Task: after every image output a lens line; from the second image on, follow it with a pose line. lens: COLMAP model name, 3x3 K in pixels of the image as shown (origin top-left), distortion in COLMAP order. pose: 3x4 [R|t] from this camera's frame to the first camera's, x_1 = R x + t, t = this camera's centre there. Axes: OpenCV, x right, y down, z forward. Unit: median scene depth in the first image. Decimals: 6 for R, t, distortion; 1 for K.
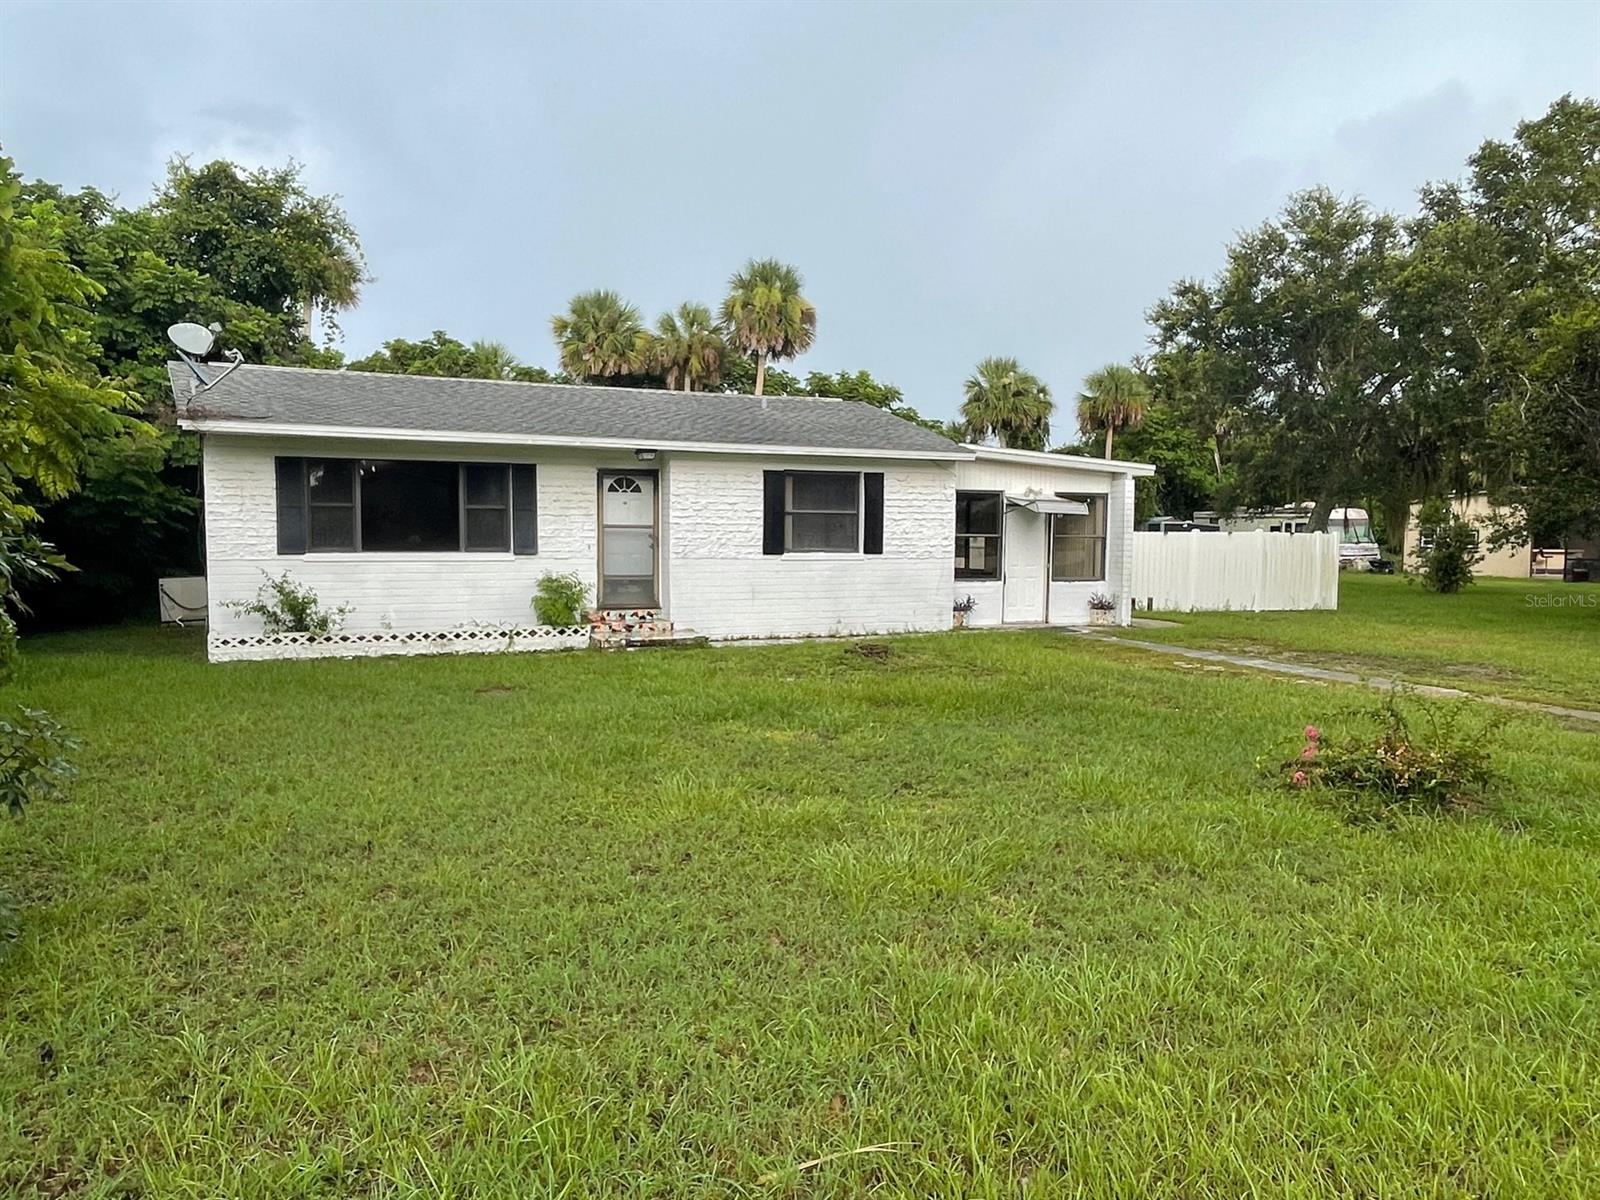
lens RADIAL K [[1179.9, 0, 802.5], [0, 1179.9, 596.6], [0, 0, 1]] dist [-0.001420, -0.000415]
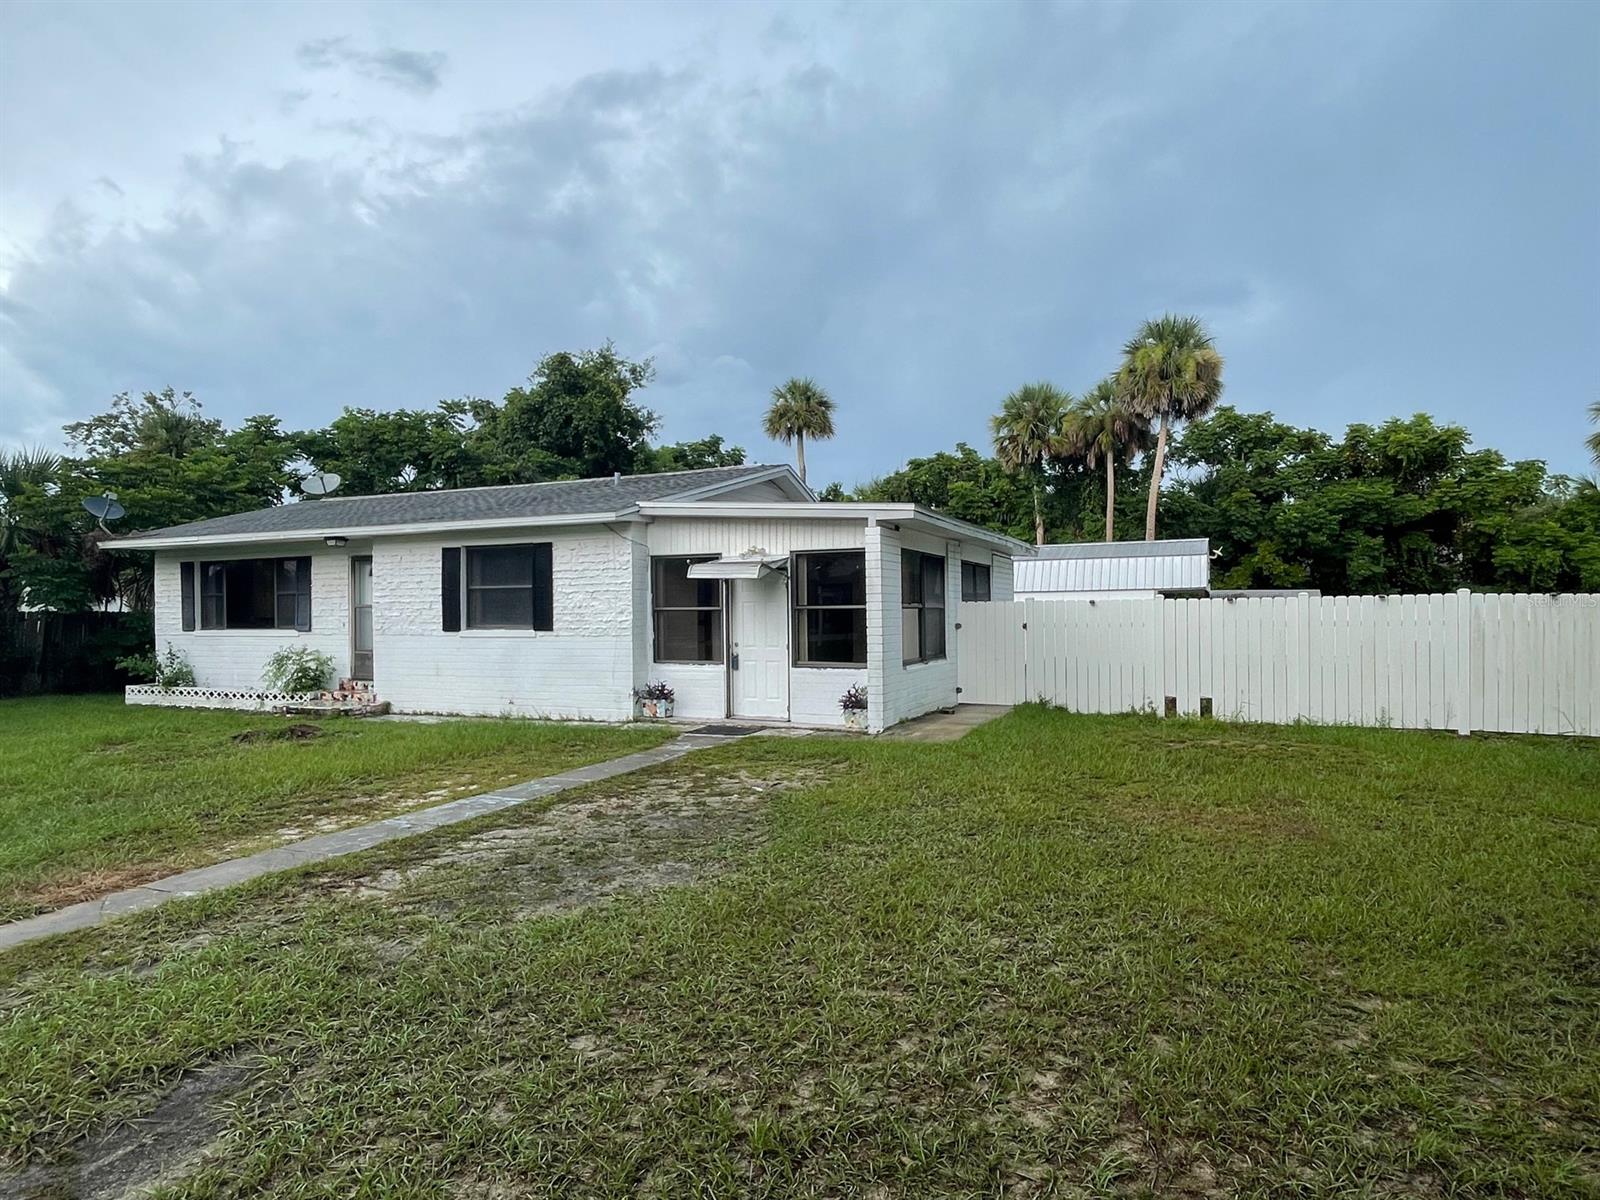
lens RADIAL K [[945.0, 0, 792.5], [0, 945.0, 612.2], [0, 0, 1]] dist [-0.006616, 0.006197]
pose [[0.663492, -0.015342, -0.748026, 0.837521], [-0.027669, 0.998603, -0.045023, -0.026227], [0.747672, 0.050570, 0.662140, 0.750360]]
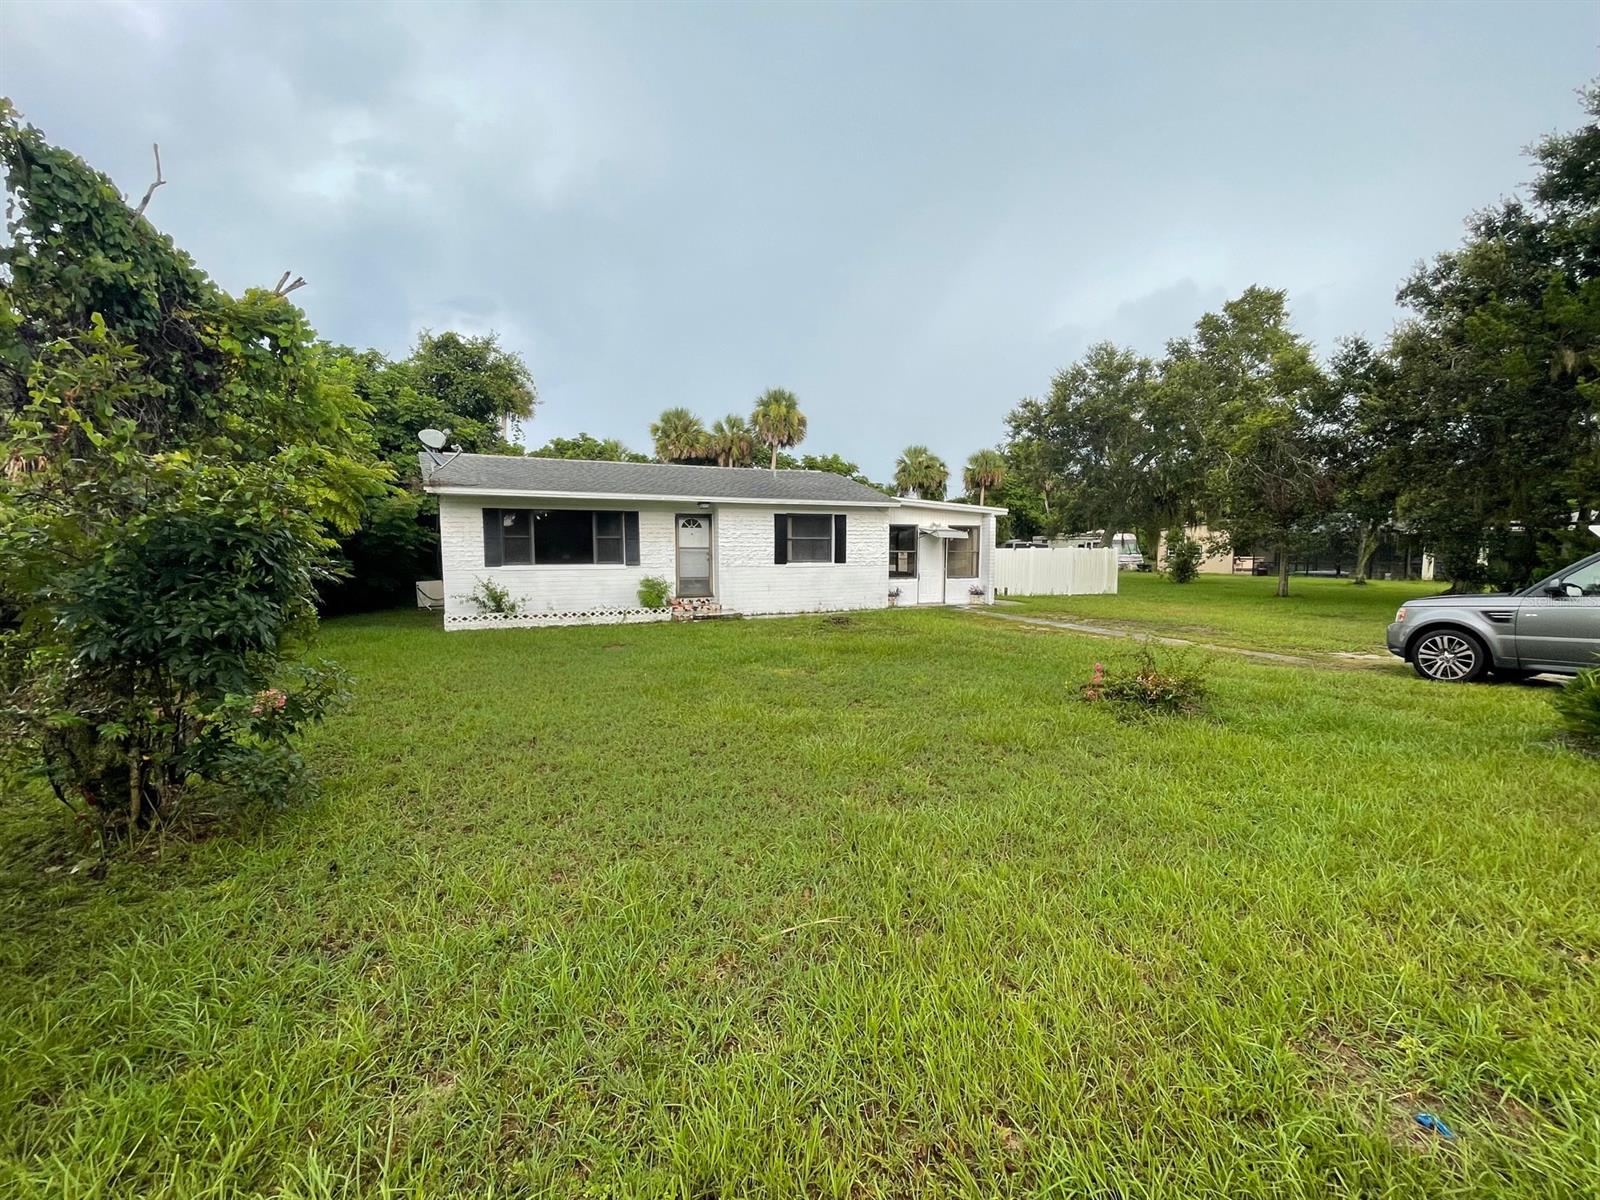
lens RADIAL K [[698.7, 0, 801.6], [0, 698.7, 598.3], [0, 0, 1]] dist [-0.001353, -0.000023]
pose [[0.999956, -0.009319, -0.000853, 0.005972], [0.009330, 0.999868, 0.013329, 0.000191], [0.000729, -0.013337, 0.999911, 0.004595]]
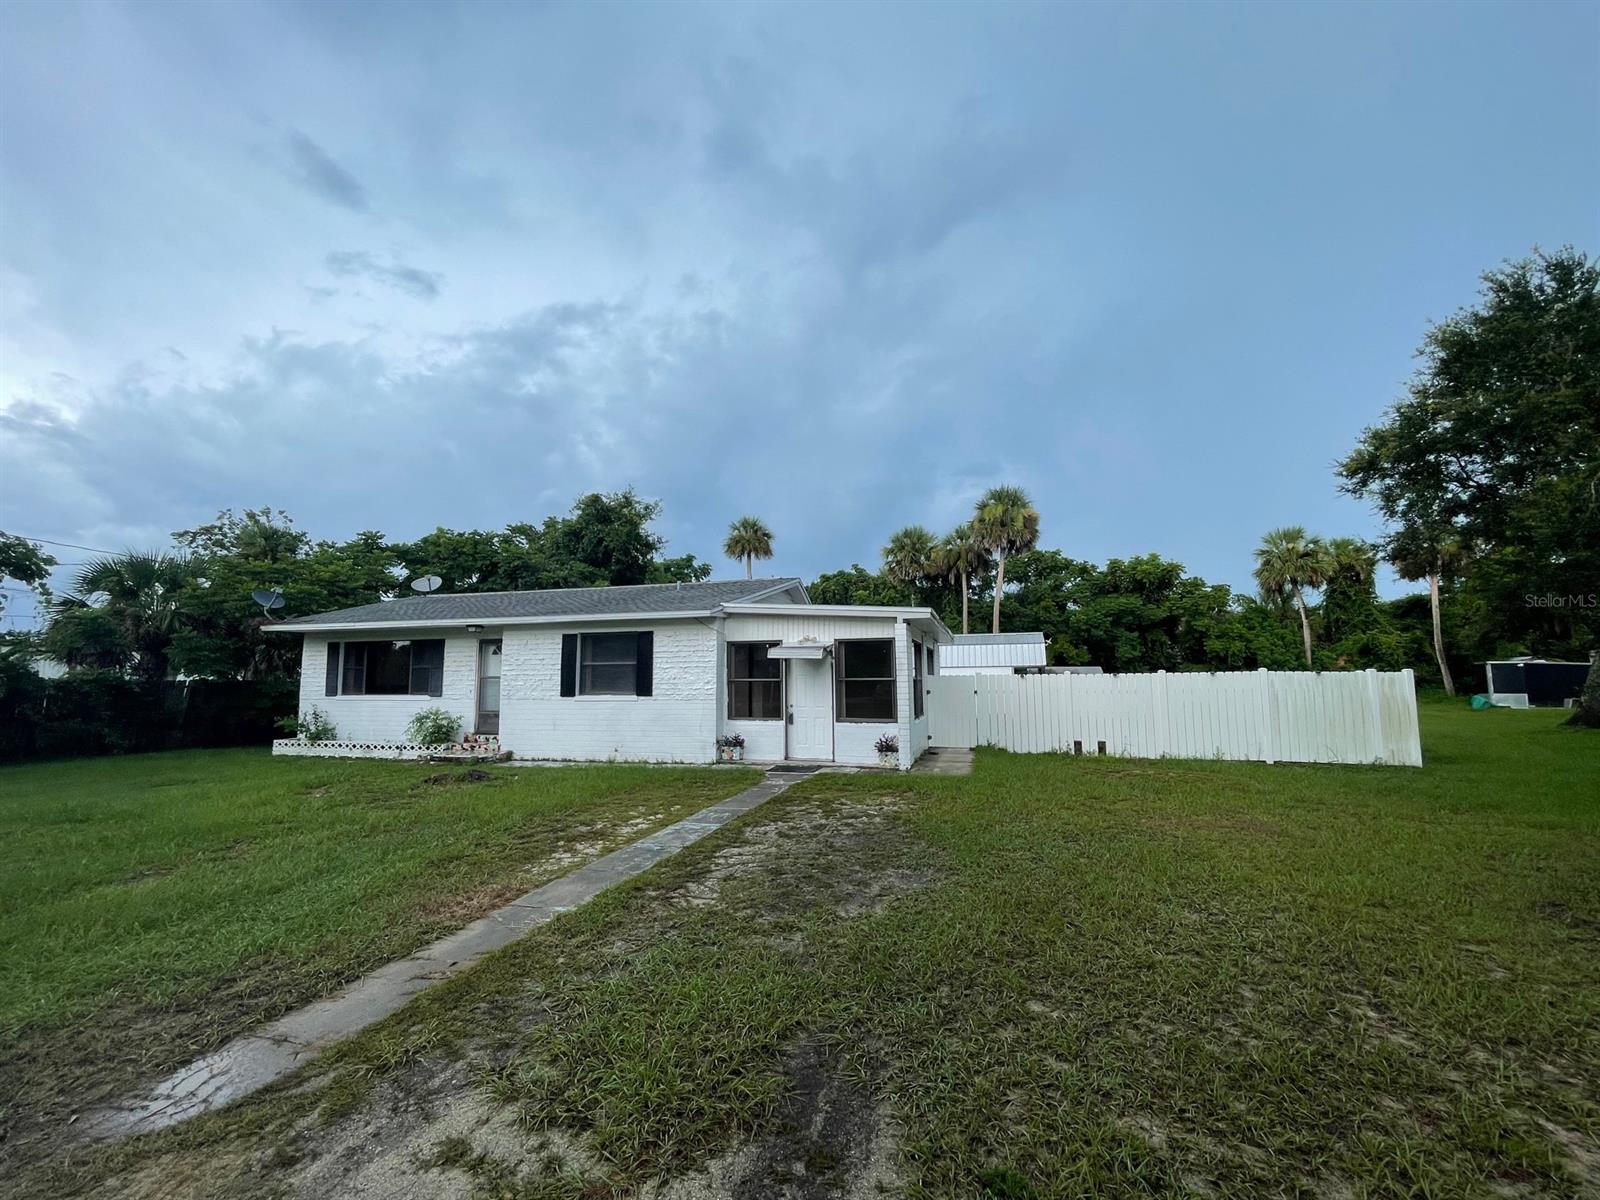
lens RADIAL K [[669.8, 0, 793.5], [0, 669.8, 611.2], [0, 0, 1]] dist [-0.001848, -0.000153]
pose [[0.761034, -0.080450, -0.643705, 0.728171], [-0.022892, 0.988332, -0.150586, -0.025176], [0.648308, 0.129337, 0.750312, 0.639707]]
